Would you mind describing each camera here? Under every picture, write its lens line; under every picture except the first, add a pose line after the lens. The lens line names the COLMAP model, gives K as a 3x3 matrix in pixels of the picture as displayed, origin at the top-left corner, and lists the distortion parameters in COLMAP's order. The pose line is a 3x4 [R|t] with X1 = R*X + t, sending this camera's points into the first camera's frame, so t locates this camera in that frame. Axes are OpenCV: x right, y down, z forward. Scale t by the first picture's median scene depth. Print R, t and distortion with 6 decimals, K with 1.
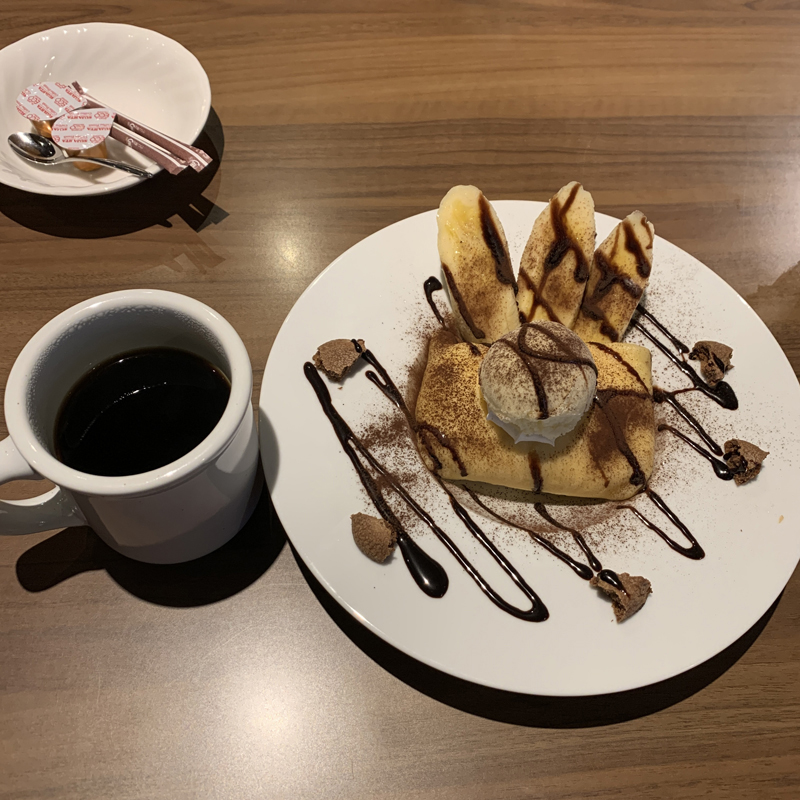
lens RADIAL K [[824.4, 0, 417.5], [0, 824.4, 400.1], [0, 0, 1]] dist [0.010612, -0.097920]
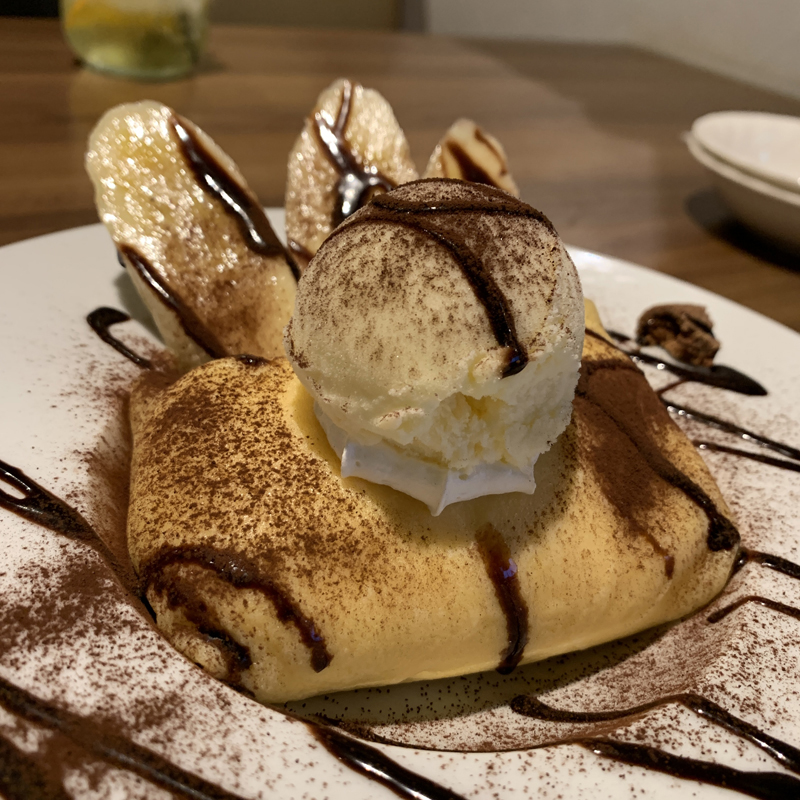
lens RADIAL K [[824.4, 0, 417.5], [0, 824.4, 400.1], [0, 0, 1]] dist [0.010612, -0.097920]
pose [[0.889586, -0.171748, 0.423249, -0.032227], [0.341720, 0.865103, -0.367183, 0.136223], [-0.303091, 0.471274, 0.828273, 0.670260]]
